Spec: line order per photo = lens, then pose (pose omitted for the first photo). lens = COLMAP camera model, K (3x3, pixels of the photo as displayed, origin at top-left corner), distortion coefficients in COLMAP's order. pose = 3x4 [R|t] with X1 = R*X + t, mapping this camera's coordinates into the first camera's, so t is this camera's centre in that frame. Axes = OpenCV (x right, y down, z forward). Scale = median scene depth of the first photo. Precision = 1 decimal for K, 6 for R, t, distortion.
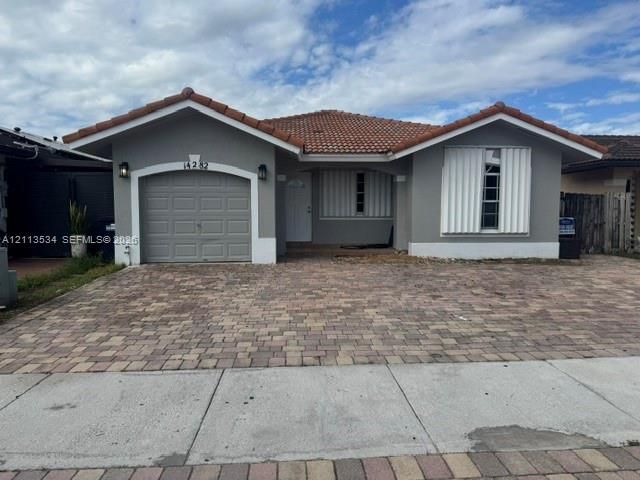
lens RADIAL K [[457.9, 0, 319.9], [0, 457.9, 241.9], [0, 0, 1]] dist [0.025029, -0.030088]
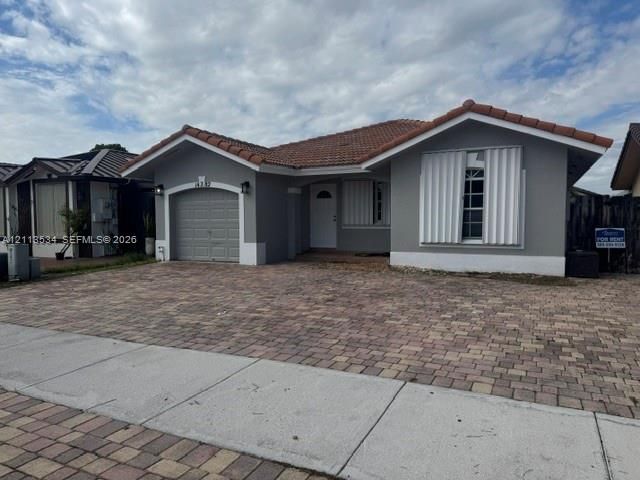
lens RADIAL K [[457.9, 0, 318.6], [0, 457.9, 240.0], [0, 0, 1]] dist [0.025029, -0.030088]
pose [[0.867531, 0.019300, -0.497009, 0.555850], [-0.029464, 0.999486, -0.012618, -0.005975], [0.496510, 0.025591, 0.867654, 0.061110]]
